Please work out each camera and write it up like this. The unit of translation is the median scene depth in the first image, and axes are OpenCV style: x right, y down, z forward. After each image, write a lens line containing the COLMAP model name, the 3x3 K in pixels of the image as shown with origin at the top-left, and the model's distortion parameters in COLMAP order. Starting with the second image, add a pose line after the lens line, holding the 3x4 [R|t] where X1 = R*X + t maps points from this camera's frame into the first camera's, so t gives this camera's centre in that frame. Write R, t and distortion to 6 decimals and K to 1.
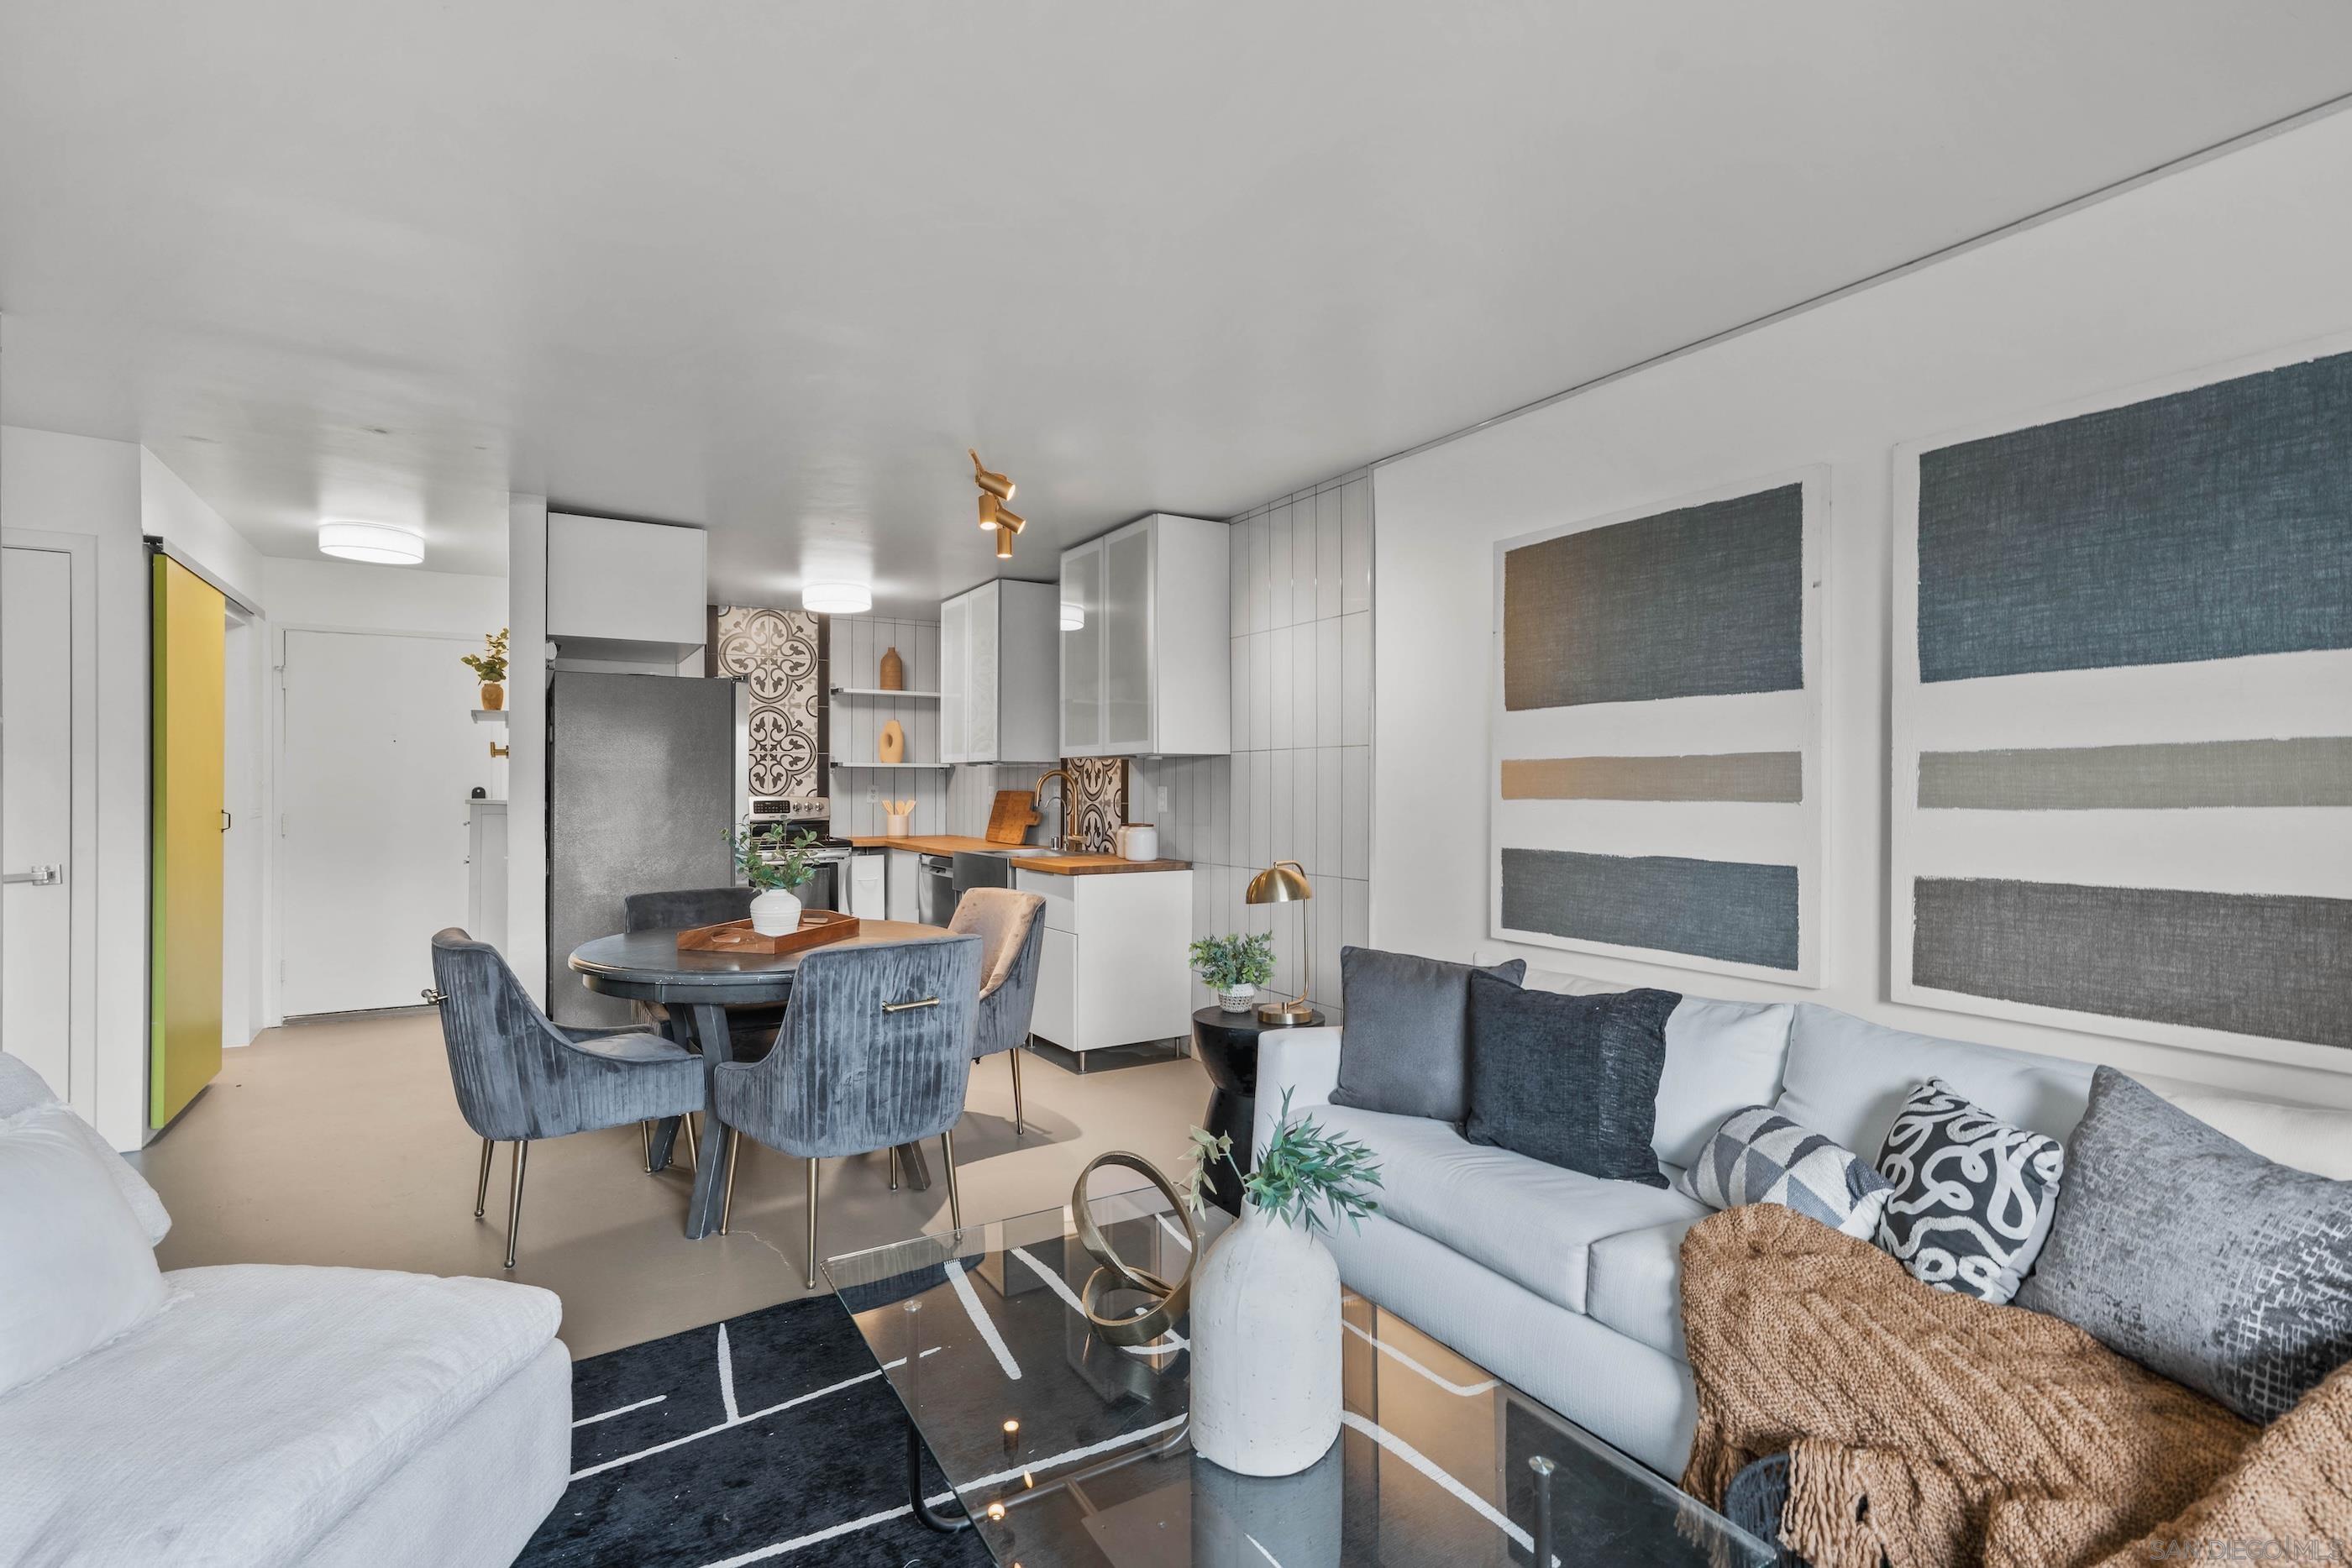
lens RADIAL K [[1086.1, 0, 1178.7], [0, 1086.1, 773.7], [0, 0, 1]] dist [0.005360, 0.004212]
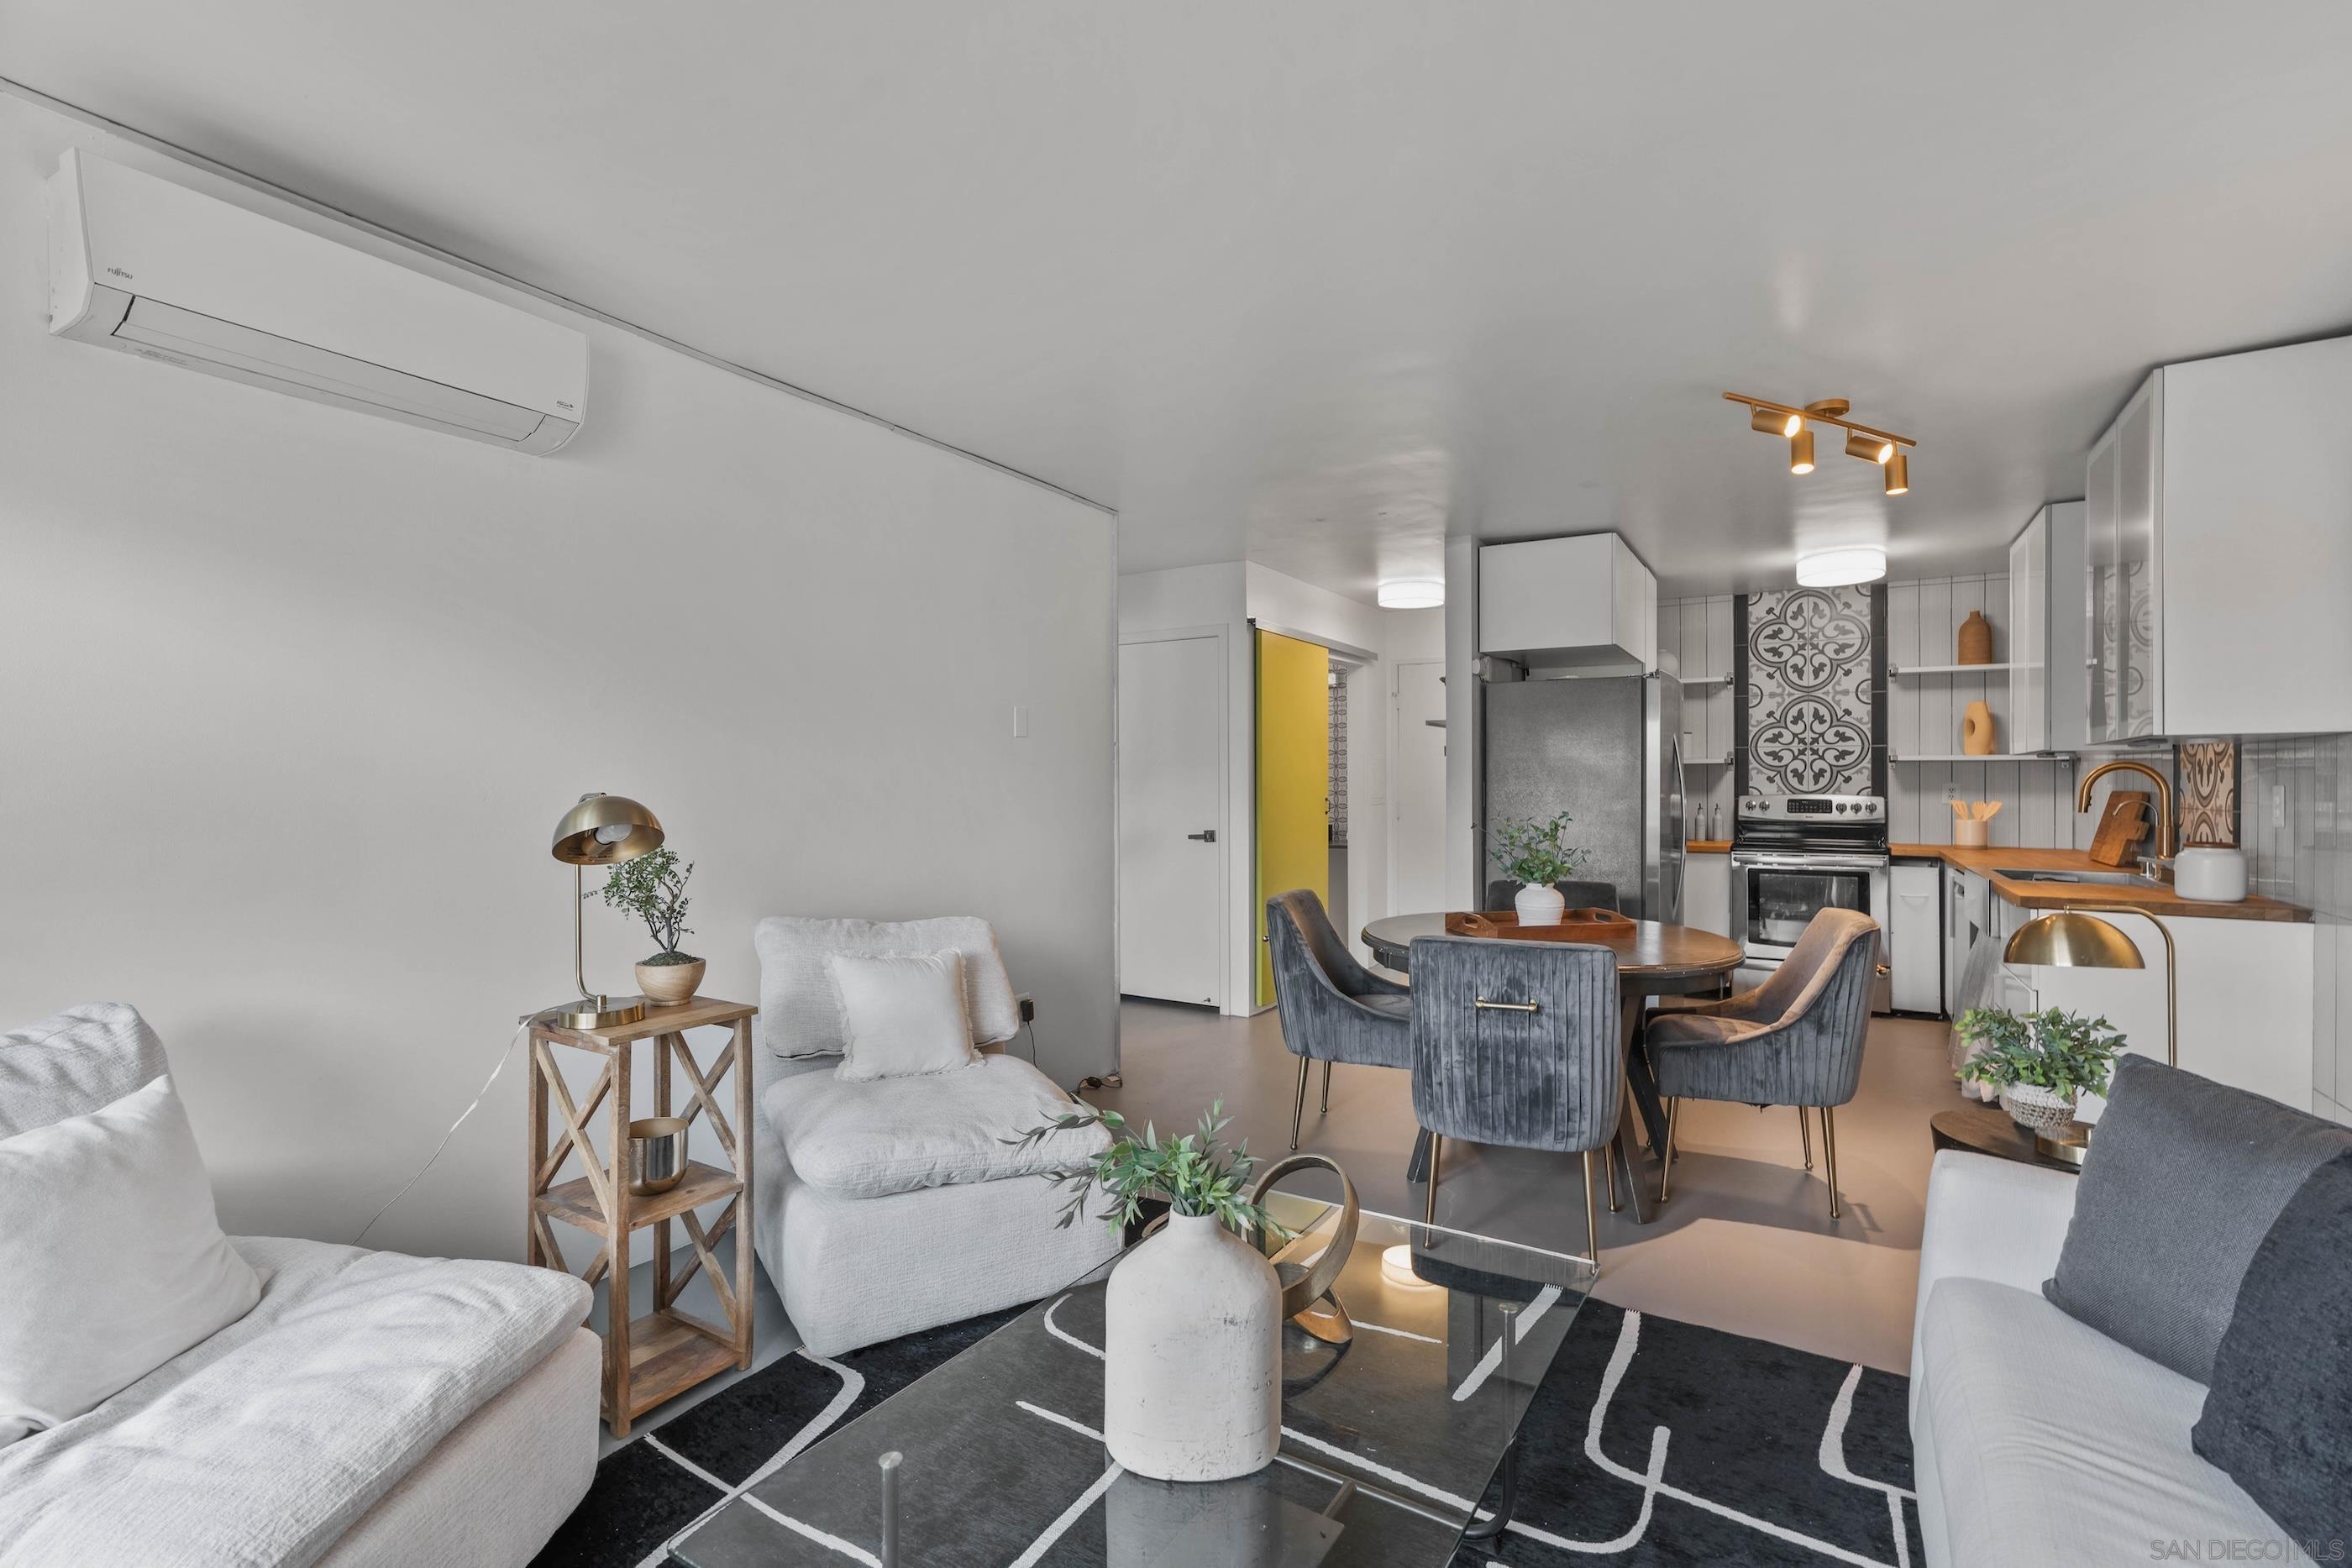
lens RADIAL K [[1086.1, 0, 1175.0], [0, 1086.1, 781.0], [0, 0, 1]] dist [0.005360, 0.004212]
pose [[0.465081, 0.001478, -0.885267, 0.451098], [0.006969, 0.999962, 0.005331, 0.002437], [0.885241, -0.008649, 0.465053, 0.261347]]
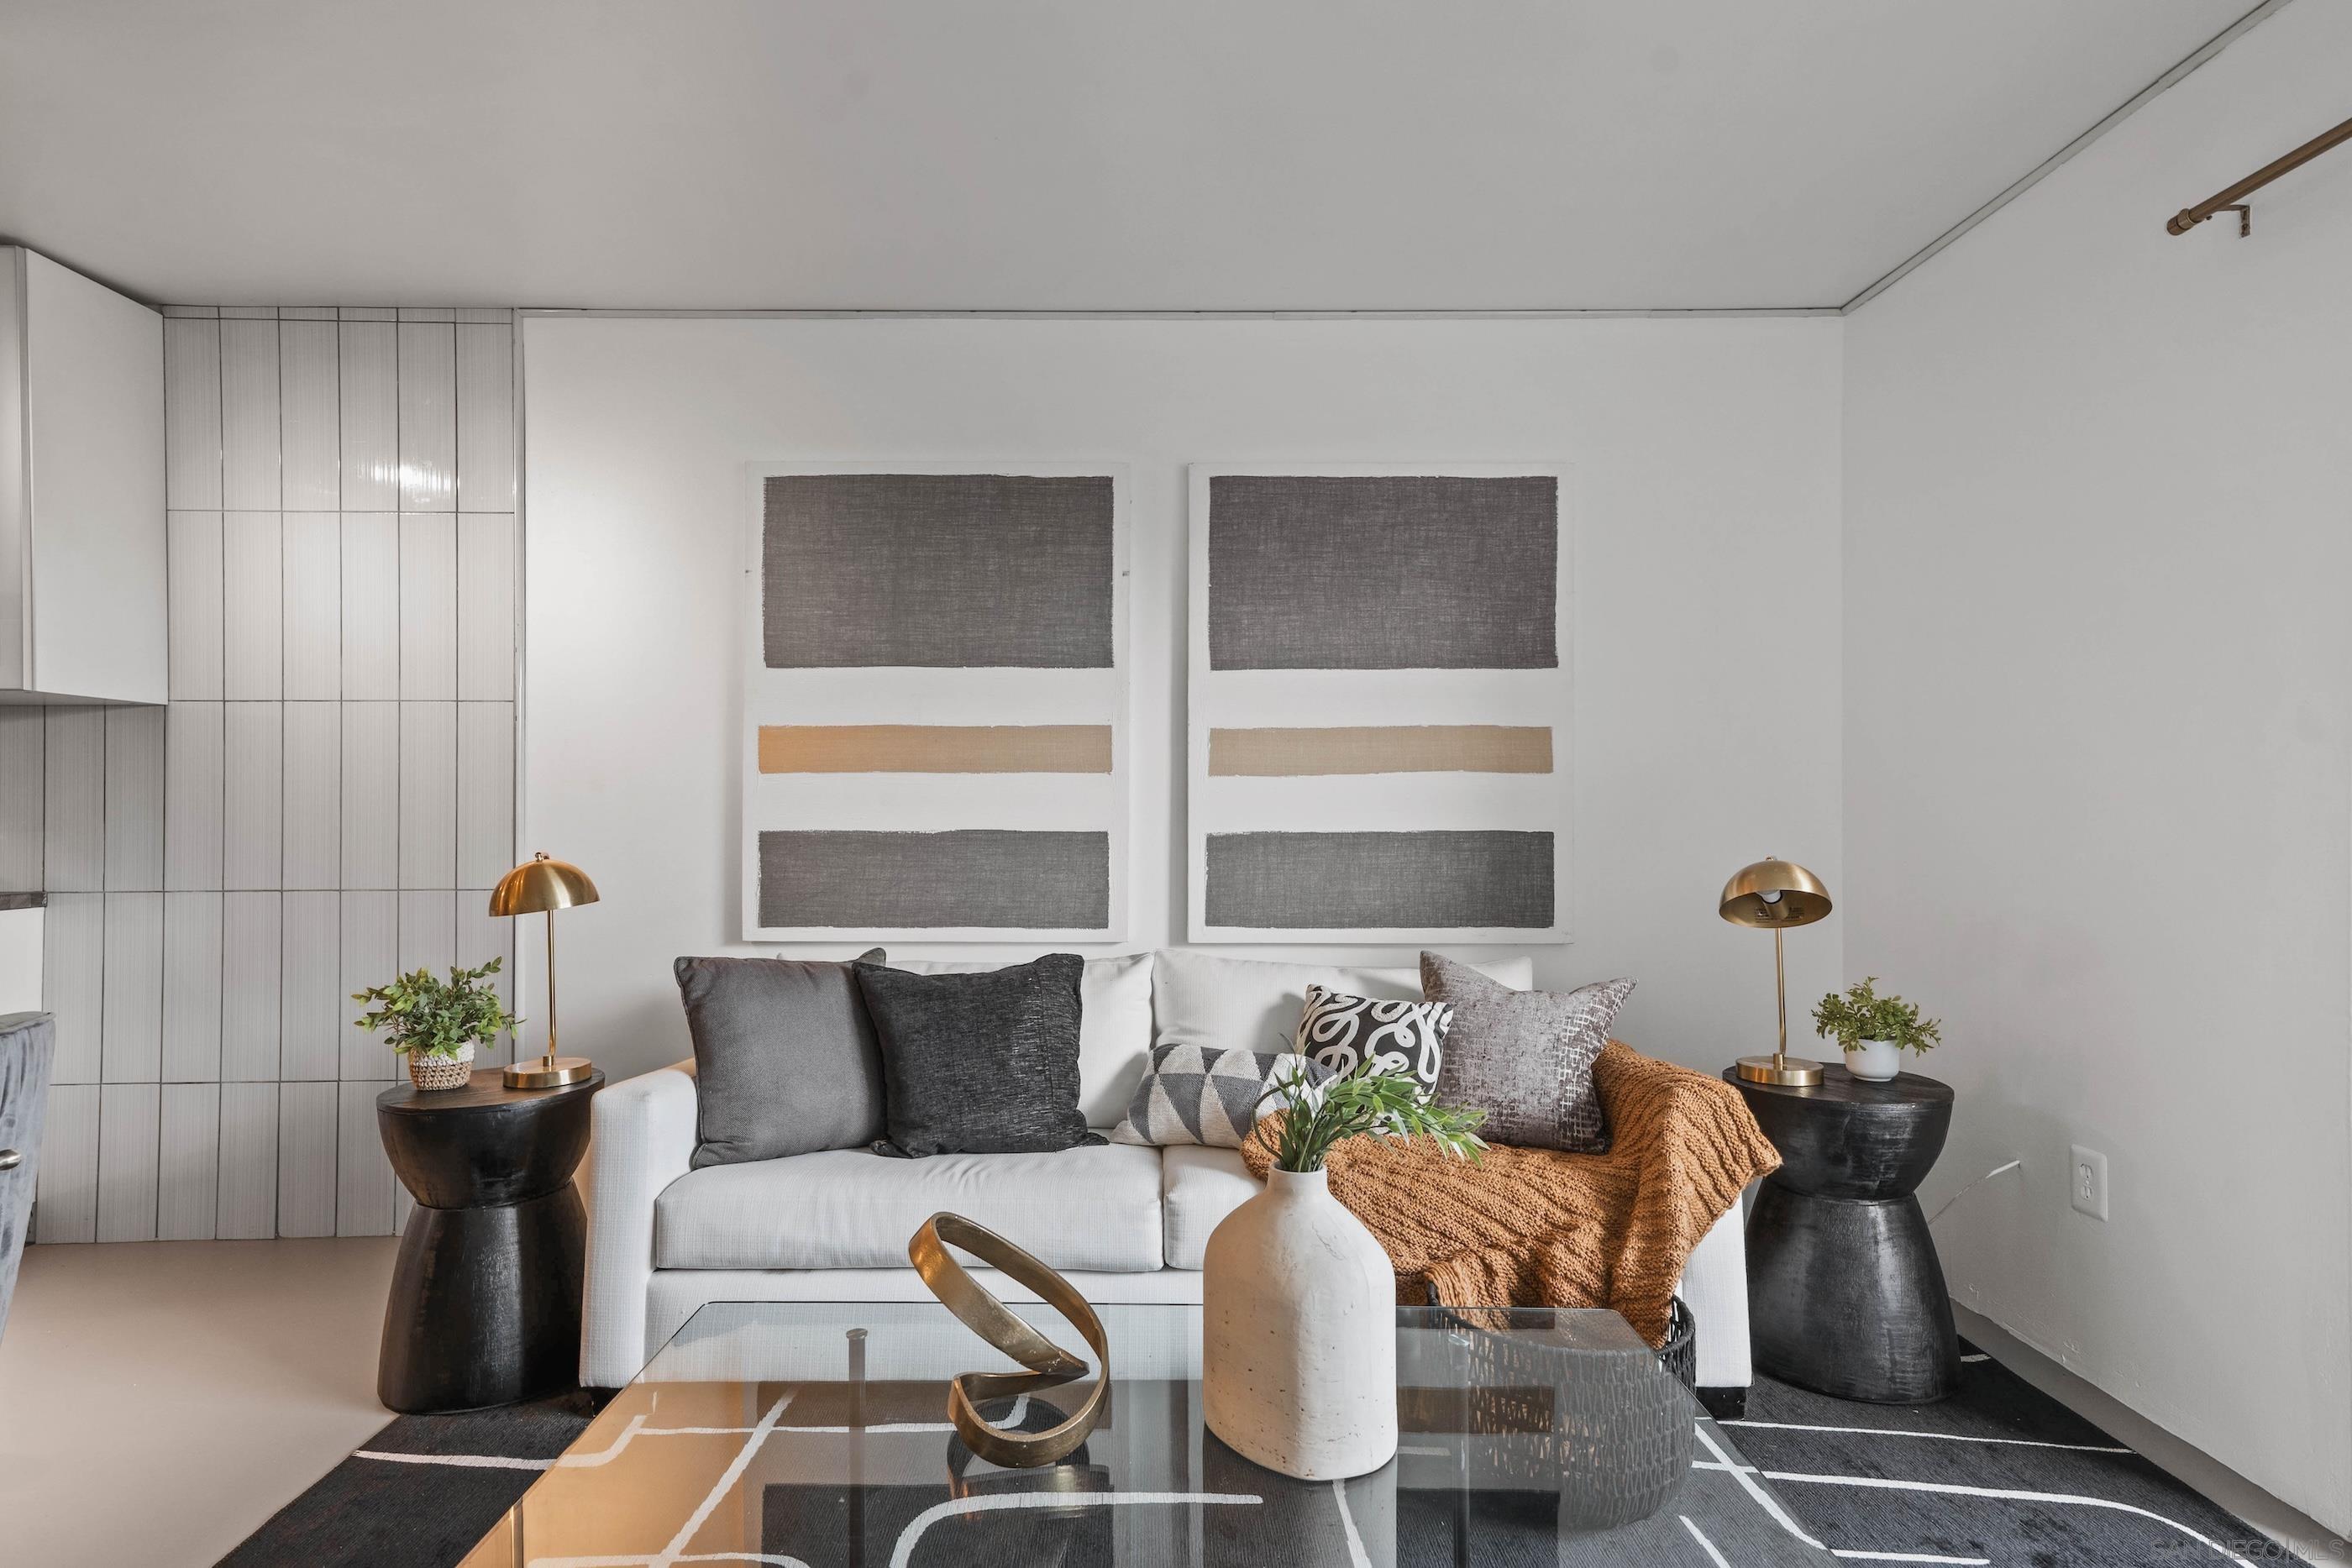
lens RADIAL K [[1203.5, 0, 1174.3], [0, 1203.5, 806.5], [0, 0, 1]] dist [0.009016, 0.006377]
pose [[0.526243, 0.001754, 0.850333, -0.376080], [-0.010260, 0.999938, 0.004287, 0.049491], [-0.850273, -0.010981, 0.526228, 0.286755]]
